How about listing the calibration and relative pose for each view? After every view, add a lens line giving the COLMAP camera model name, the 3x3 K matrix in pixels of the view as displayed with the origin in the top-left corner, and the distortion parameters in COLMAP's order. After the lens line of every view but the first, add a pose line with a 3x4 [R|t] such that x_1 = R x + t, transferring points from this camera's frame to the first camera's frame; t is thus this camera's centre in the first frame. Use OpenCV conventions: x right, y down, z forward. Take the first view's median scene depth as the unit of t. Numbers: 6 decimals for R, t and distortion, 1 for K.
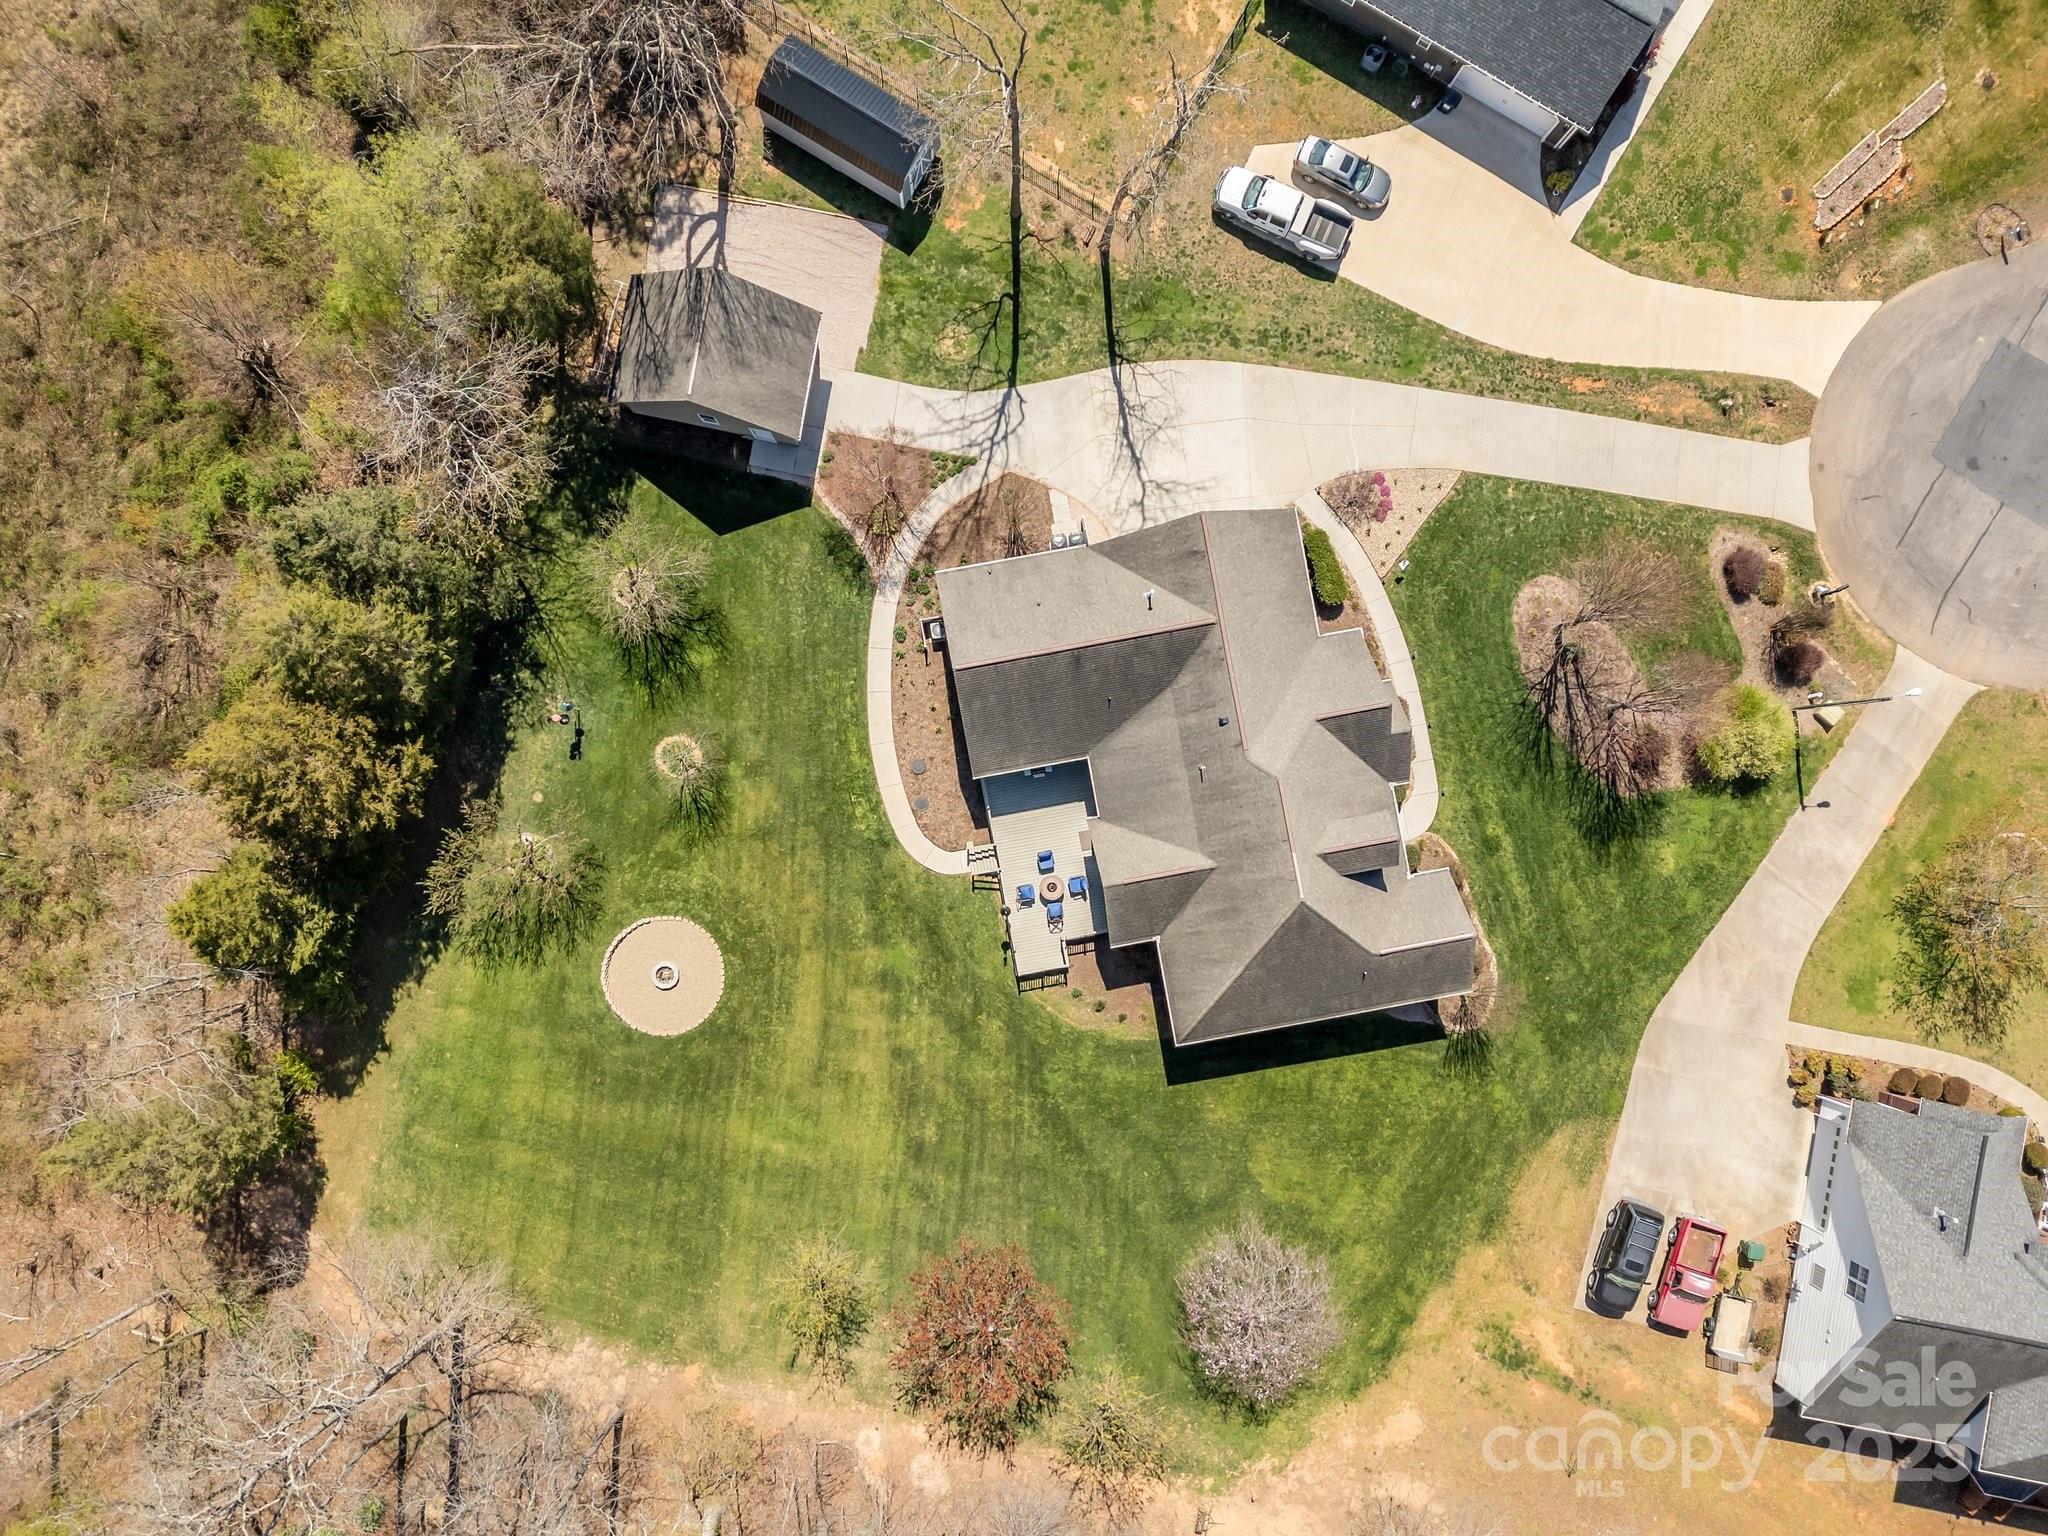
lens RADIAL K [[1522.9, 0, 1025.2], [0, 1522.9, 743.3], [0, 0, 1]] dist [0.123326, -0.128870]
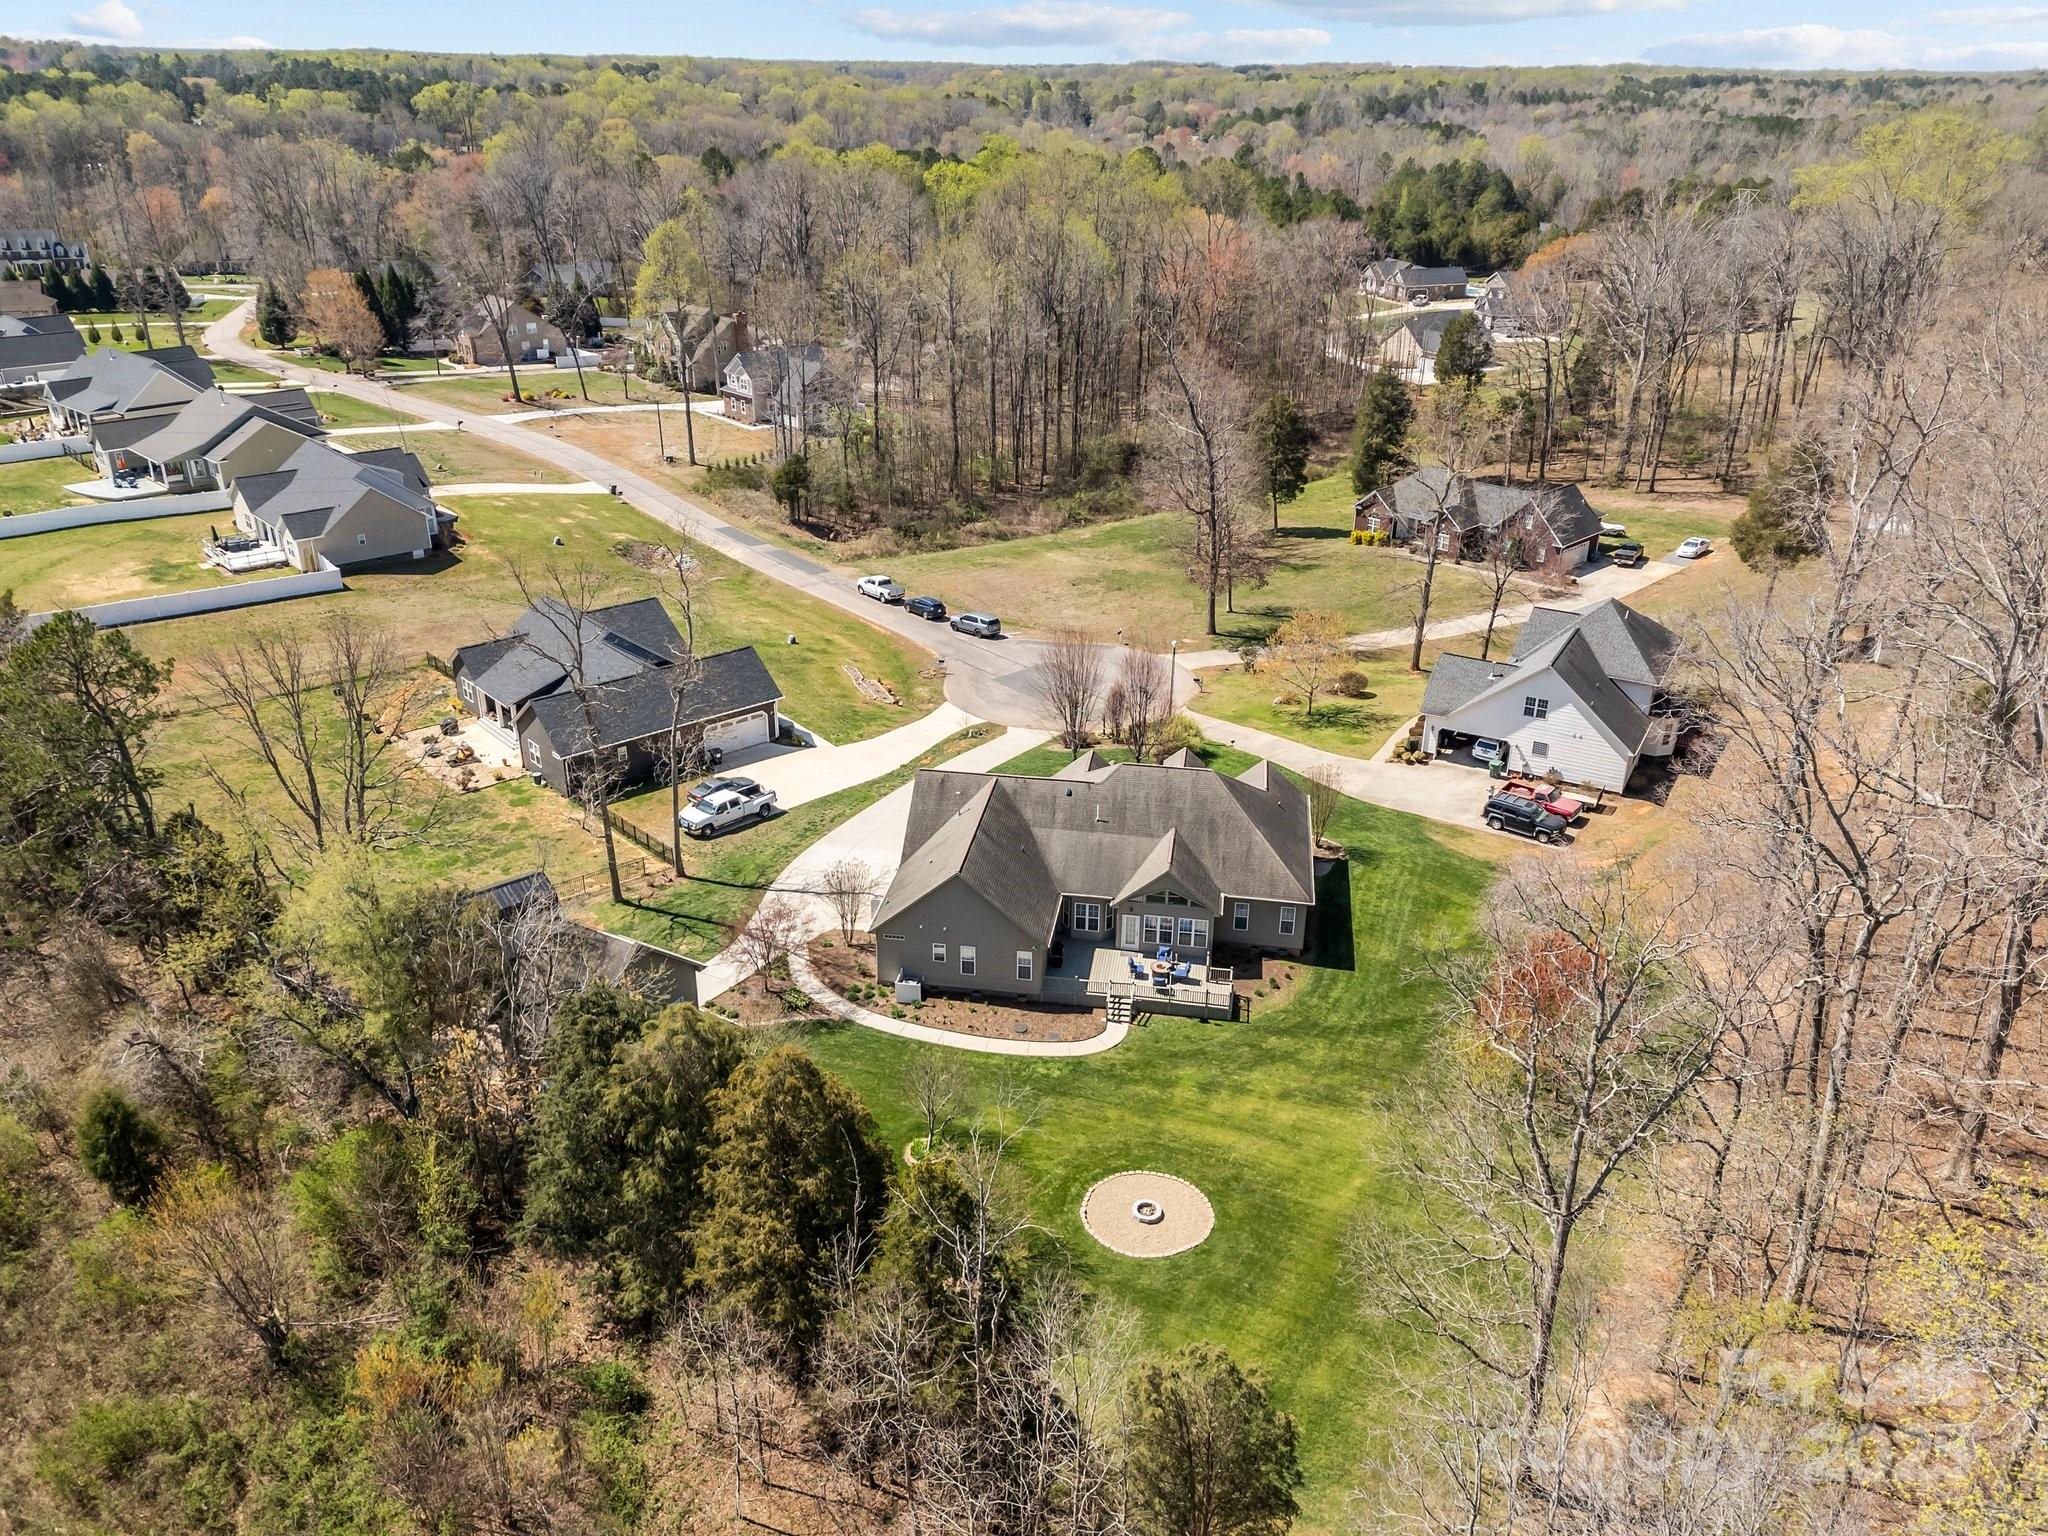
lens RADIAL K [[1522.9, 0, 1025.2], [0, 1522.9, 743.3], [0, 0, 1]] dist [0.123326, -0.128870]
pose [[0.329271, -0.404289, 0.853306, -0.897272], [0.943855, 0.166589, -0.285283, 0.289828], [-0.026815, 0.899332, 0.436443, 0.355976]]
